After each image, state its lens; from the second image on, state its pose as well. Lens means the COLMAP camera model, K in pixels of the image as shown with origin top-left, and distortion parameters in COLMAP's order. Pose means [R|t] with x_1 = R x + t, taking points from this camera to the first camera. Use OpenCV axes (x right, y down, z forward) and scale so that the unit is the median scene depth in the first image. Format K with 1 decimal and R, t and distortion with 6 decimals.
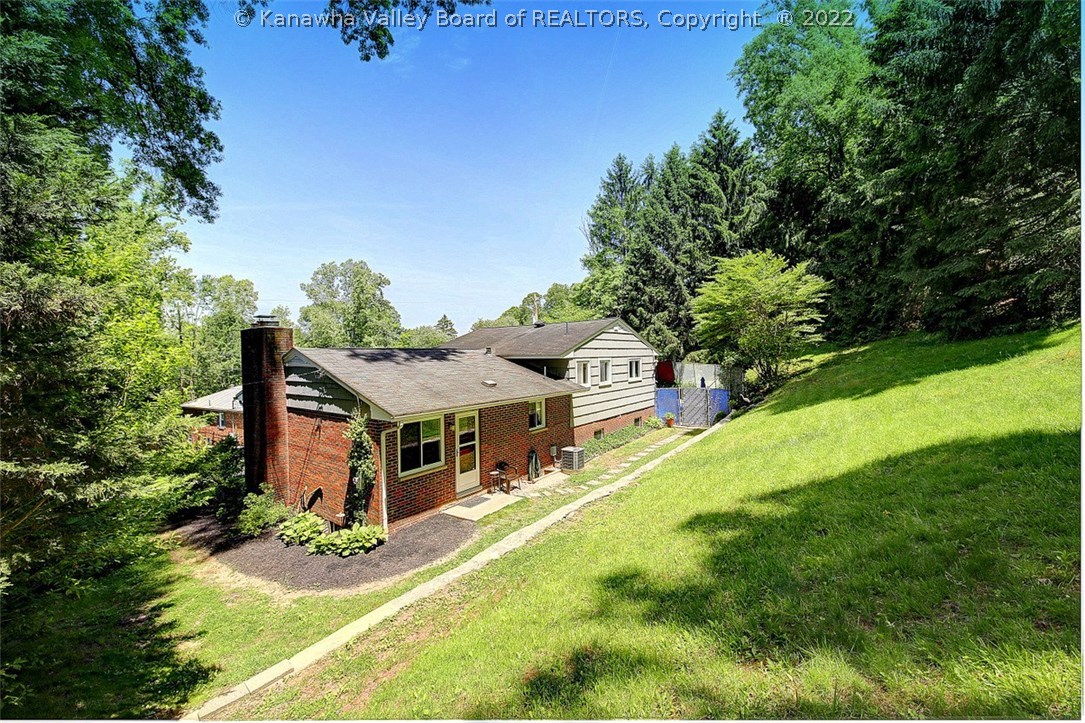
lens RADIAL K [[427.1, 0, 542.9], [0, 427.1, 357.2], [0, 0, 1]] dist [-0.002770, -0.002310]
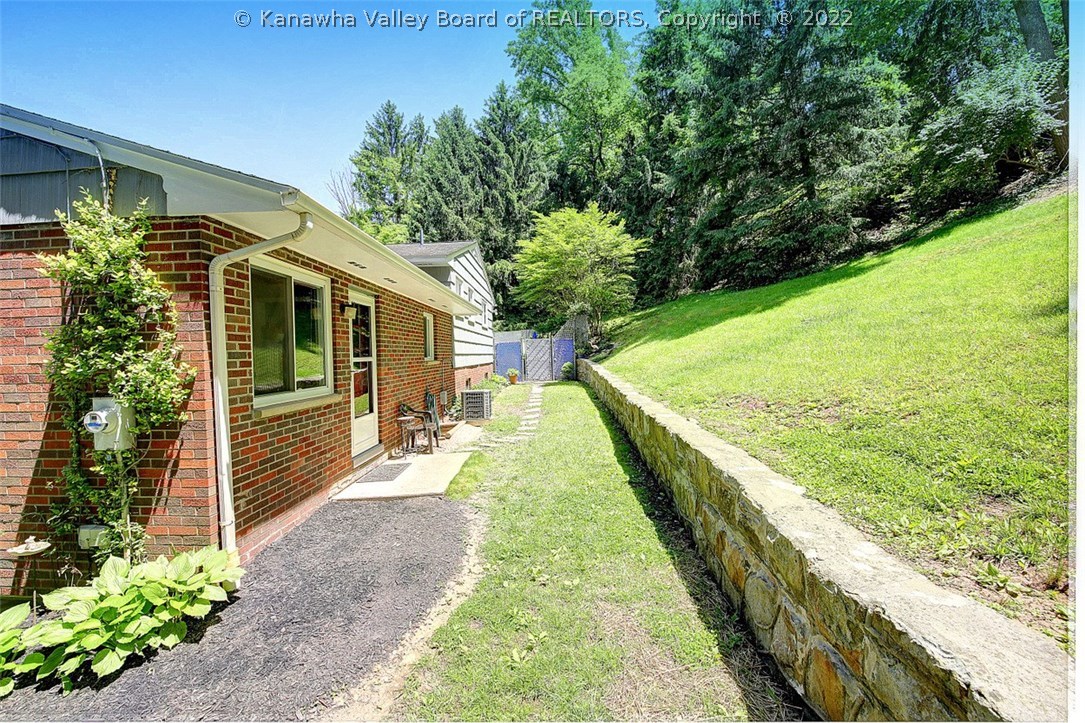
lens RADIAL K [[427.1, 0, 545.0], [0, 427.1, 360.2], [0, 0, 1]] dist [-0.002770, -0.002310]
pose [[0.812555, -0.017547, 0.582620, -0.352649], [0.019939, 0.999799, 0.002303, 0.249221], [-0.582543, 0.009745, 0.812741, 0.568847]]
